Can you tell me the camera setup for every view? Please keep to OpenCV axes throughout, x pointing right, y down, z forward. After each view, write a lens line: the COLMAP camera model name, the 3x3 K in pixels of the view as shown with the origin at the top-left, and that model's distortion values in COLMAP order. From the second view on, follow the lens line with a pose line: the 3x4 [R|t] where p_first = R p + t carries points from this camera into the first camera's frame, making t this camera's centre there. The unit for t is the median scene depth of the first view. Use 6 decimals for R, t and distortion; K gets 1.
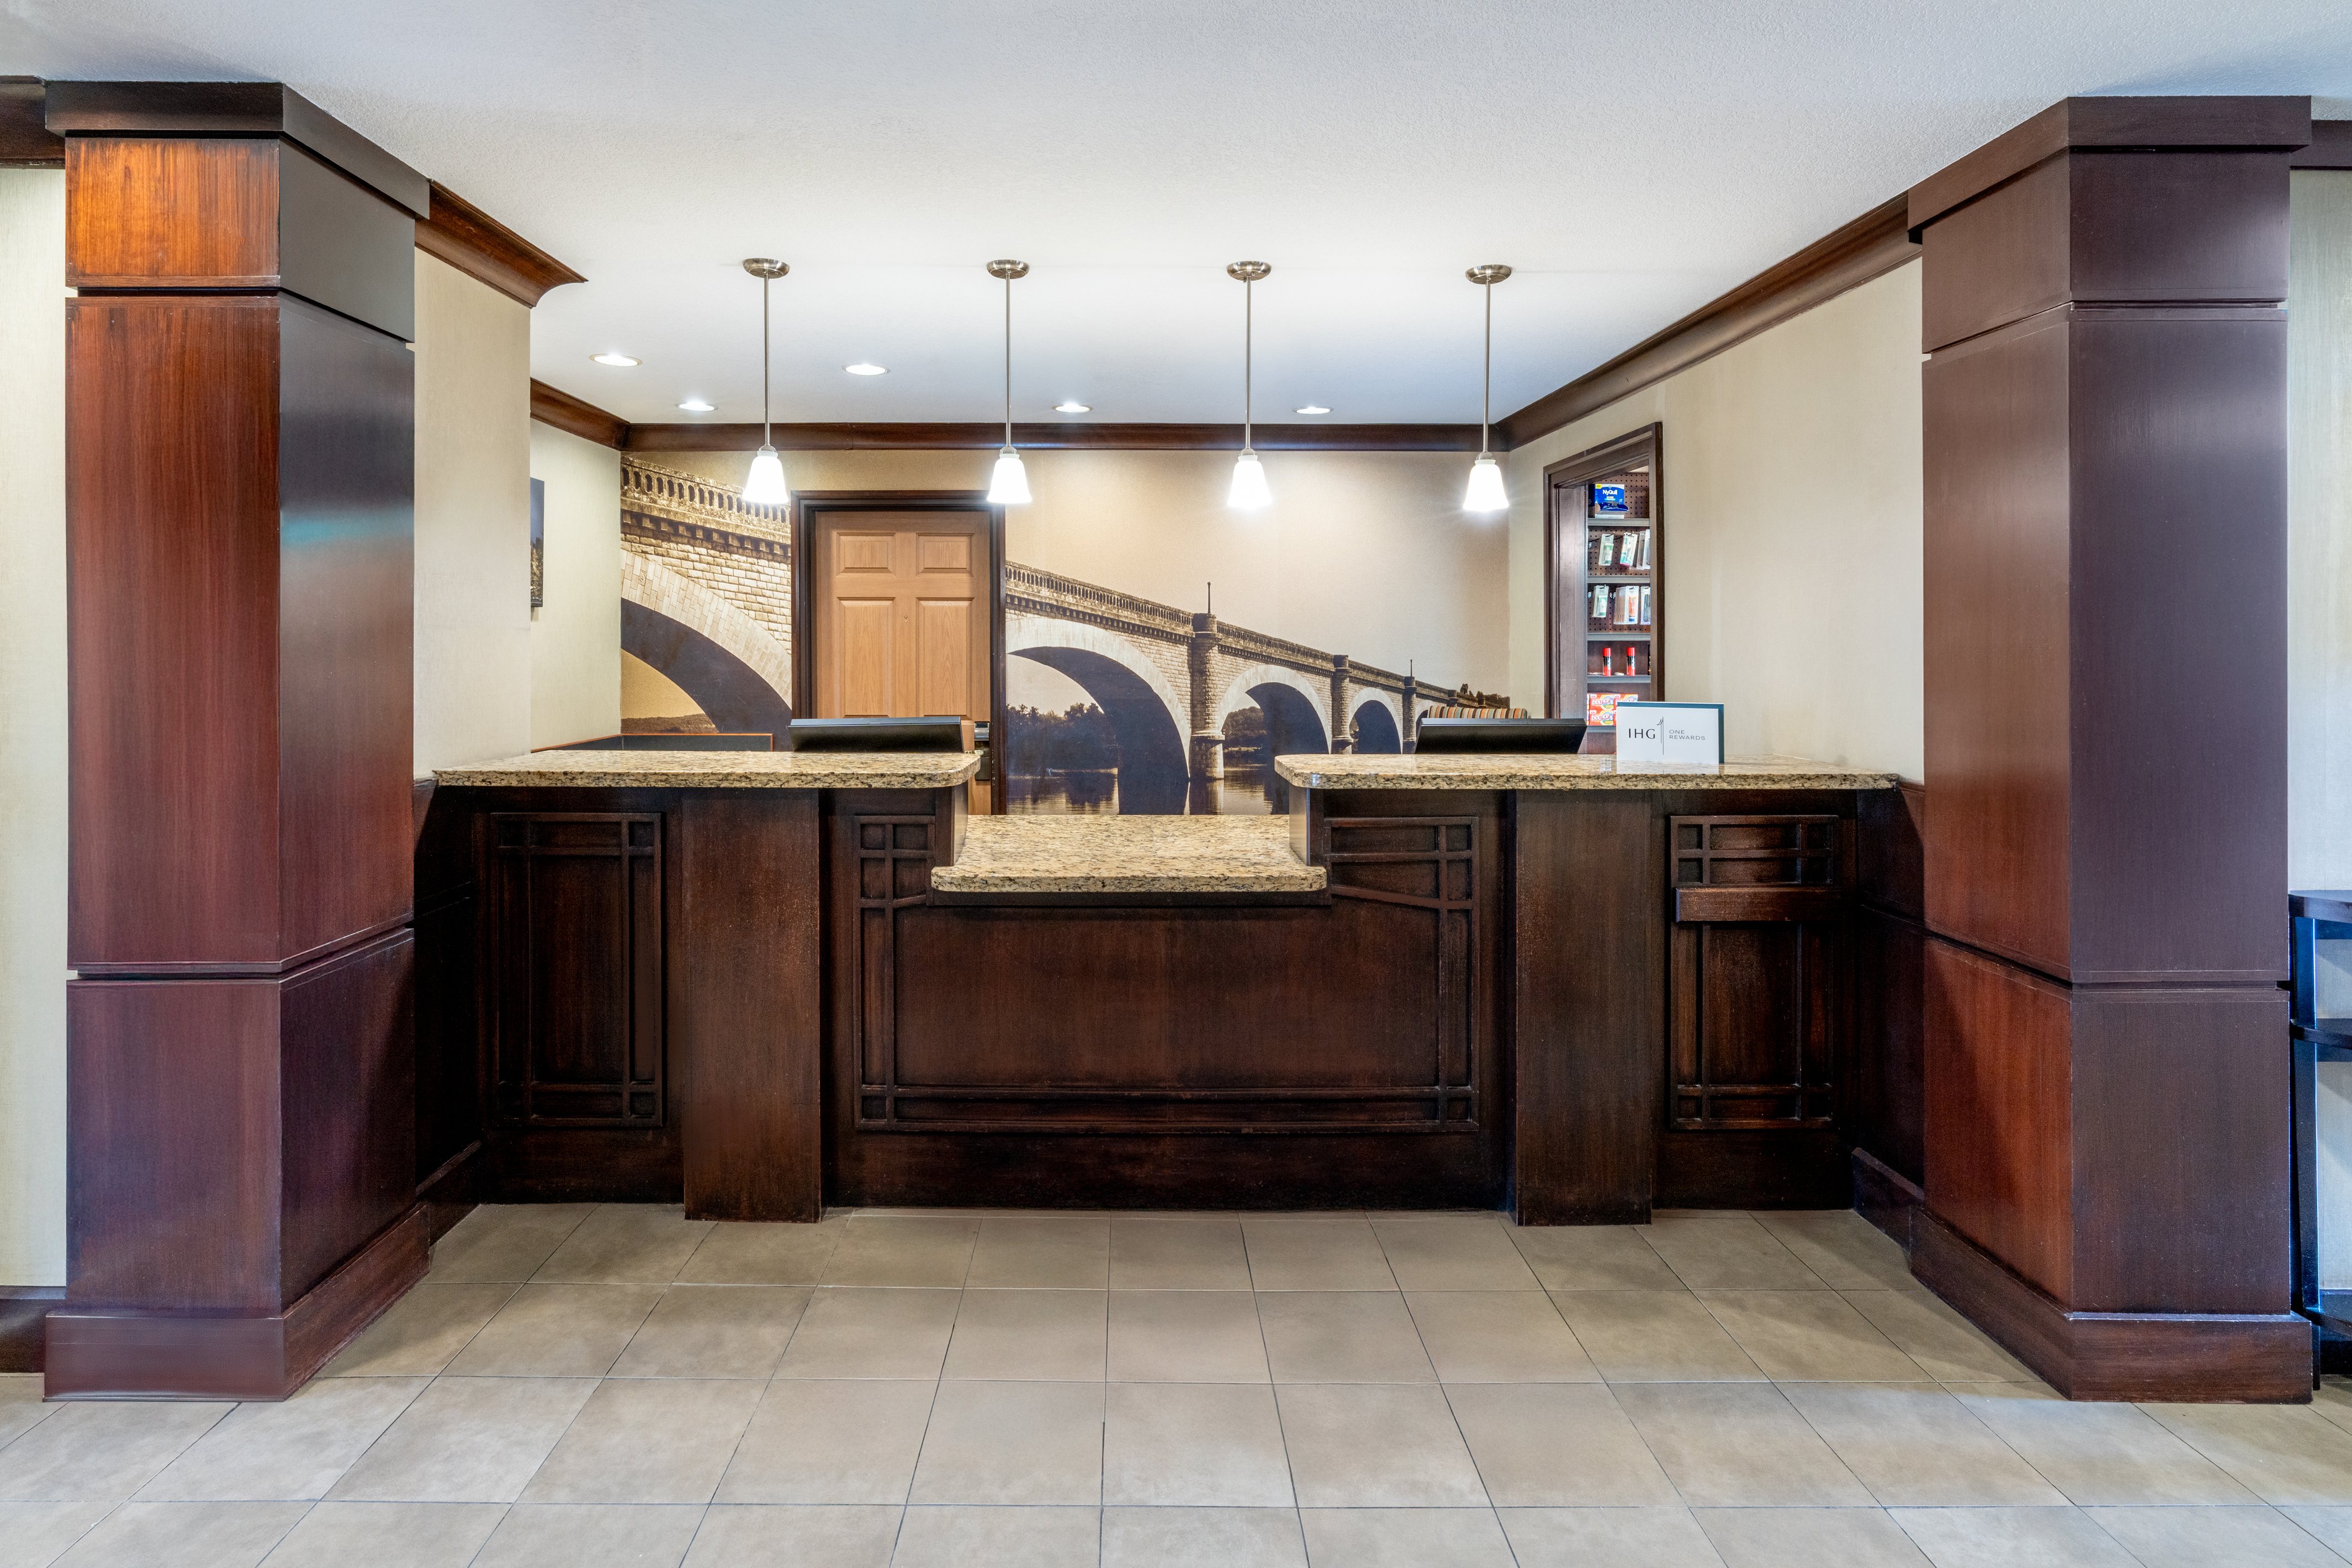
lens RADIAL K [[1111.7, 0, 1172.4], [0, 1111.7, 633.5], [0, 0, 1]] dist [-0.022396, 0.009861]
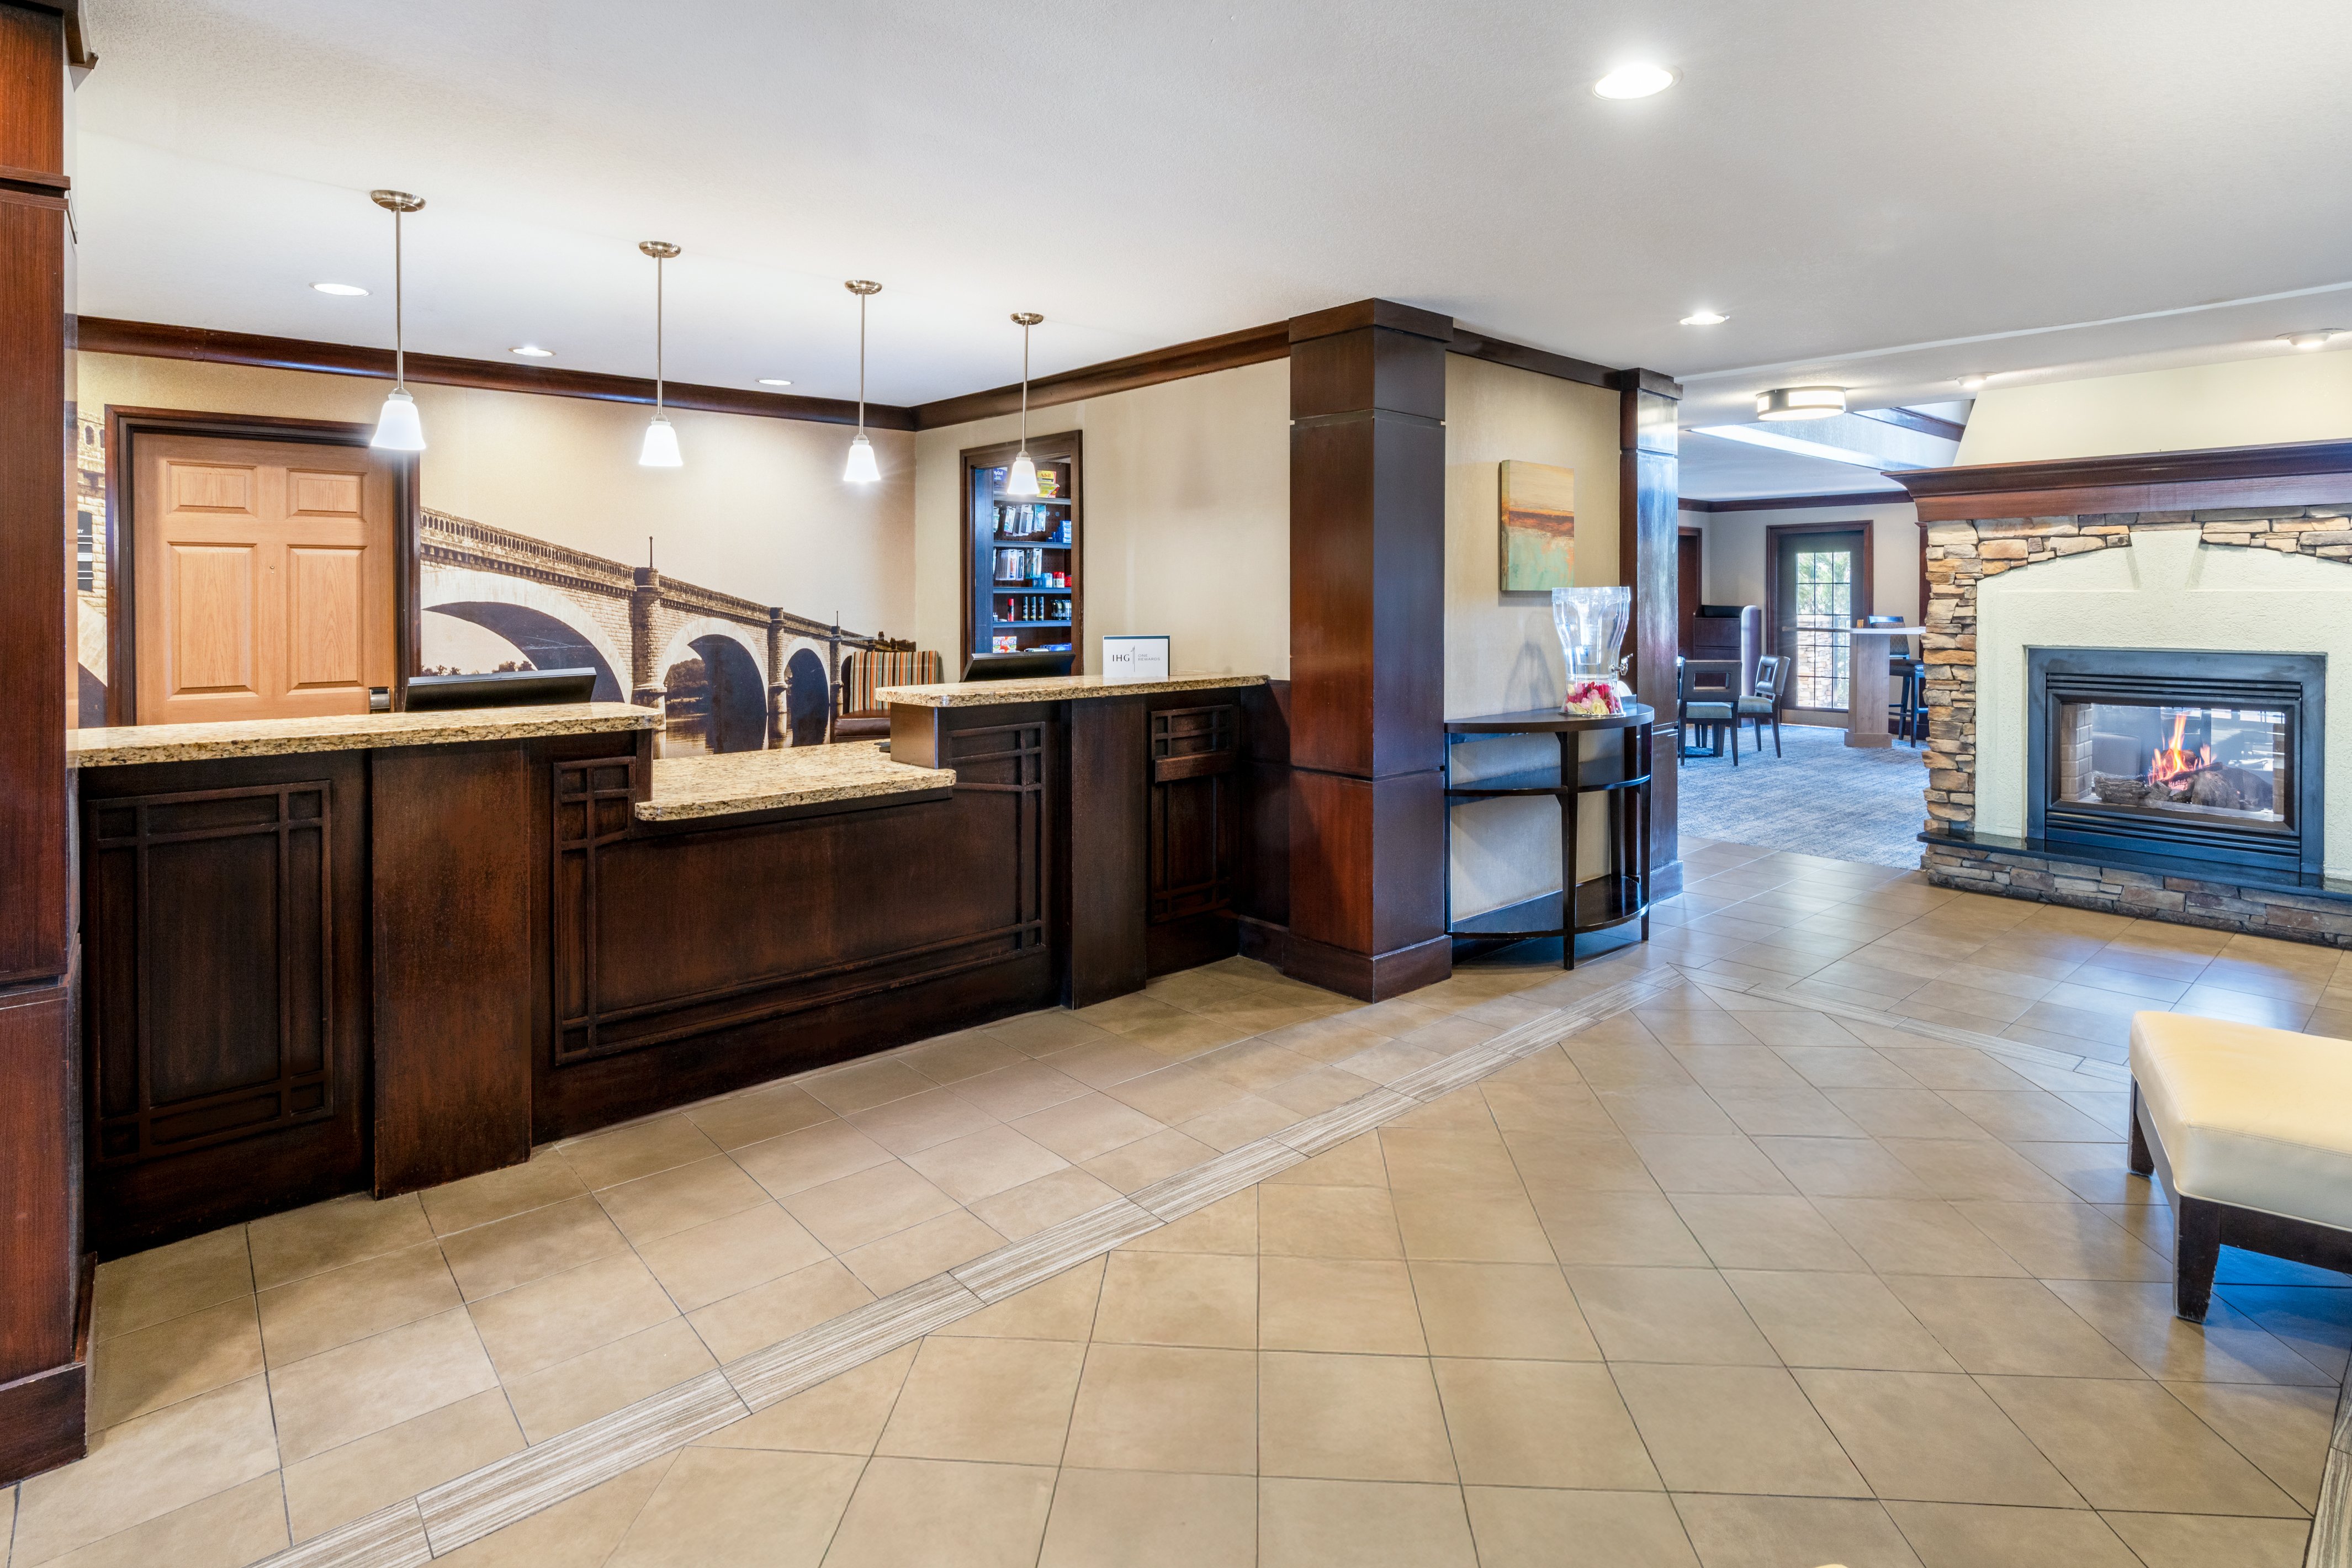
lens RADIAL K [[1168.1, 0, 1175.2], [0, 1168.1, 591.0], [0, 0, 1]] dist [-0.042004, 0.013549]
pose [[0.751913, -0.000901, 0.659262, -0.427726], [-0.001019, 0.999996, 0.002529, 0.000129], [-0.659262, -0.002573, 0.751909, -0.147333]]
